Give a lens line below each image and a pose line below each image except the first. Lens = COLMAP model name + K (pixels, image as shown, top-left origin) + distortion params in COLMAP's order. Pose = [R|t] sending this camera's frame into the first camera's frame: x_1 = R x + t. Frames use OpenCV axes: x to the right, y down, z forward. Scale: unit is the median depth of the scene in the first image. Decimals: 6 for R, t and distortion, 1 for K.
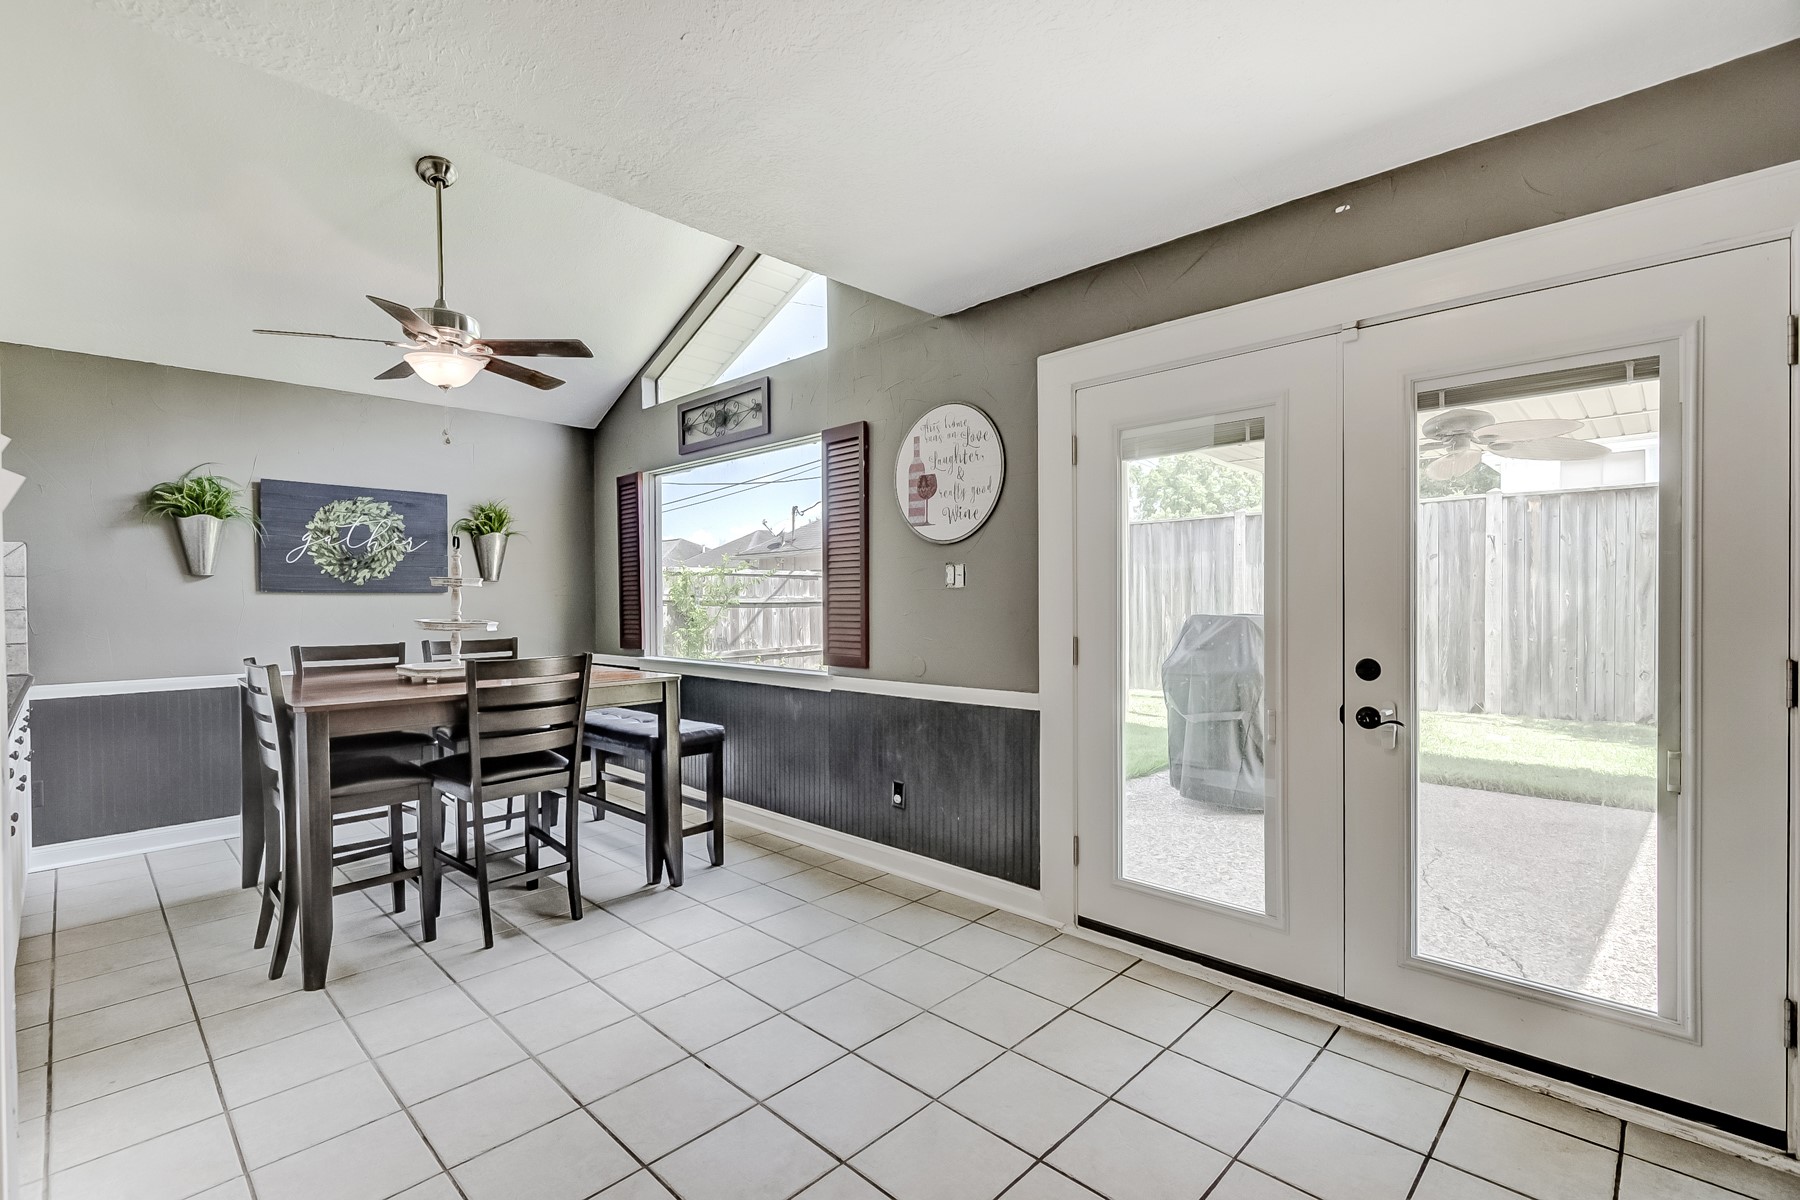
lens RADIAL K [[812.8, 0, 898.7], [0, 812.8, 604.7], [0, 0, 1]] dist [0.000220, -0.001730]
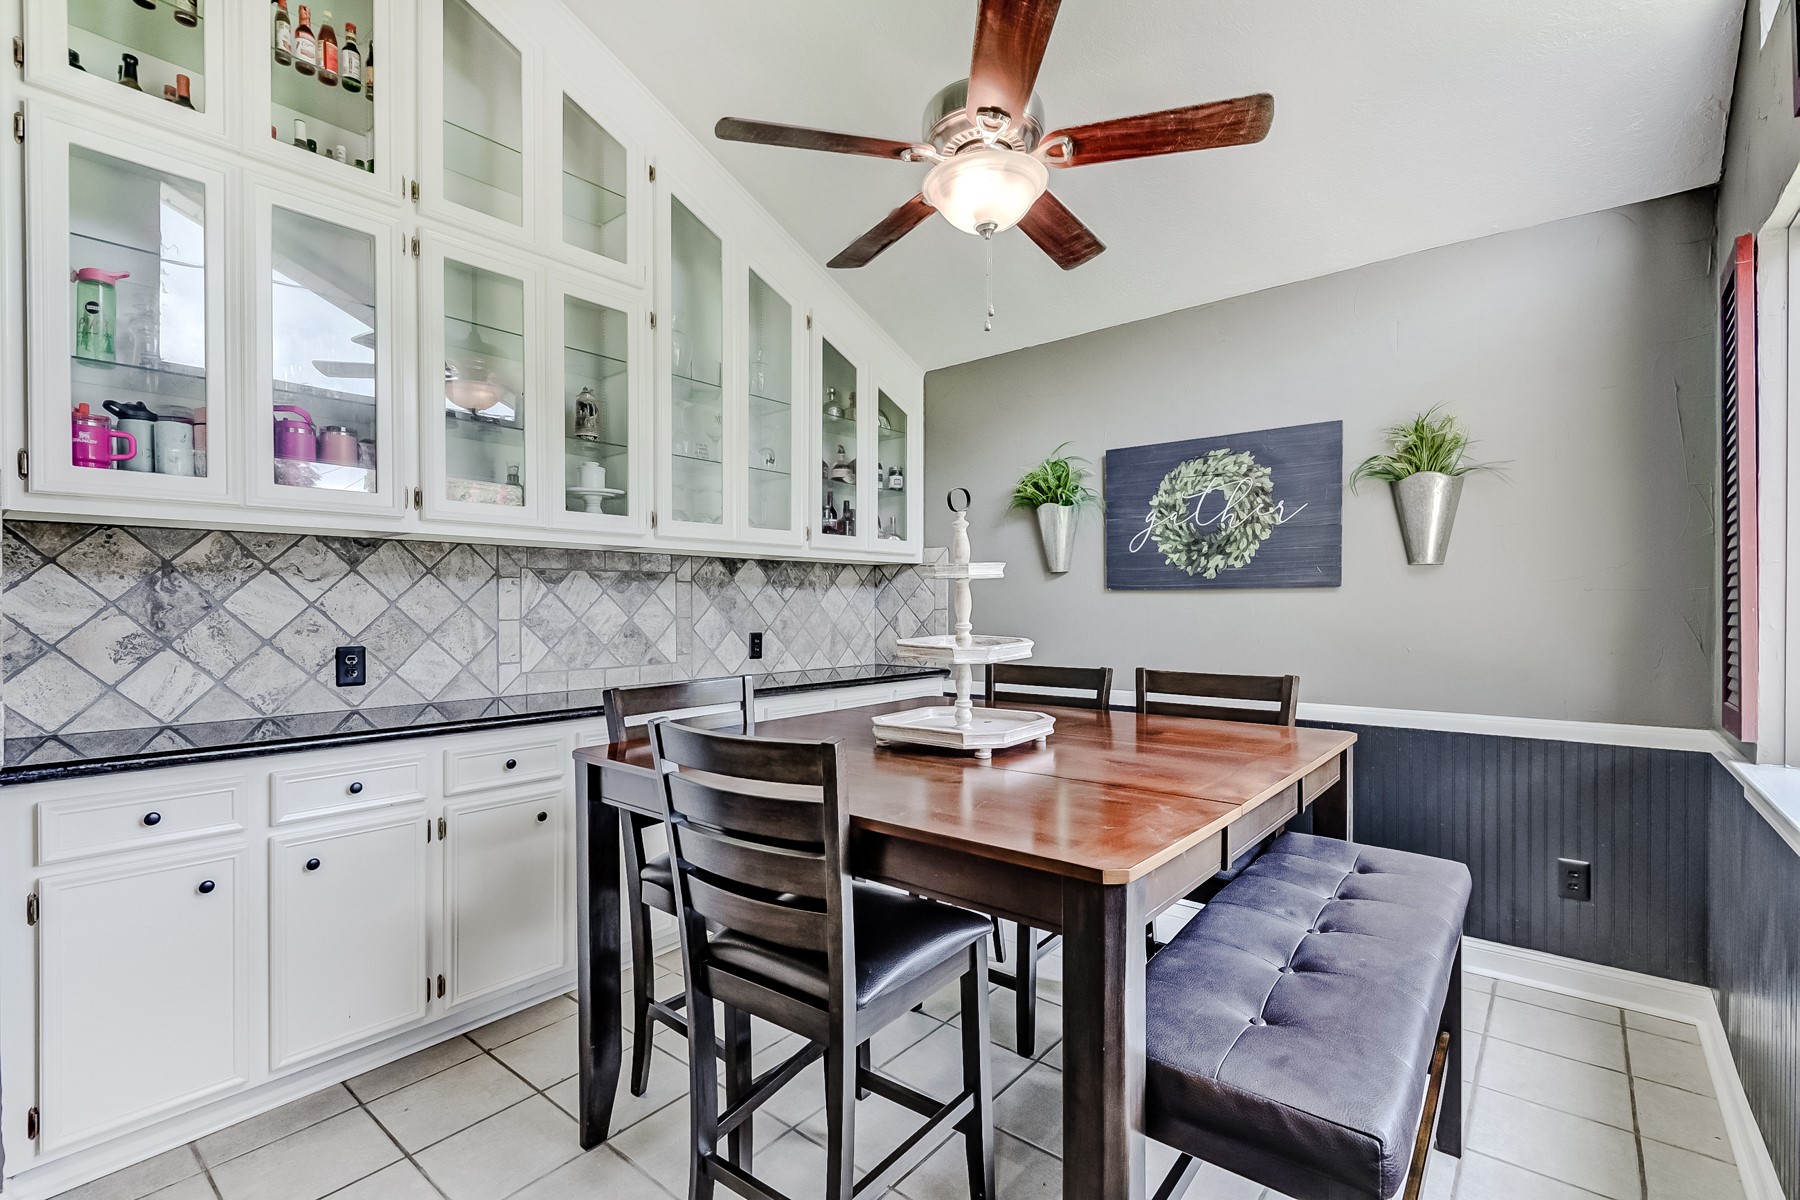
lens RADIAL K [[812.8, 0, 900.6], [0, 812.8, 603.8], [0, 0, 1]] dist [0.000220, -0.001730]
pose [[0.088043, 0.006873, -0.996093, 0.003632], [-0.002547, 0.999974, 0.006674, -0.006566], [0.996113, 0.001949, 0.088058, 0.678917]]
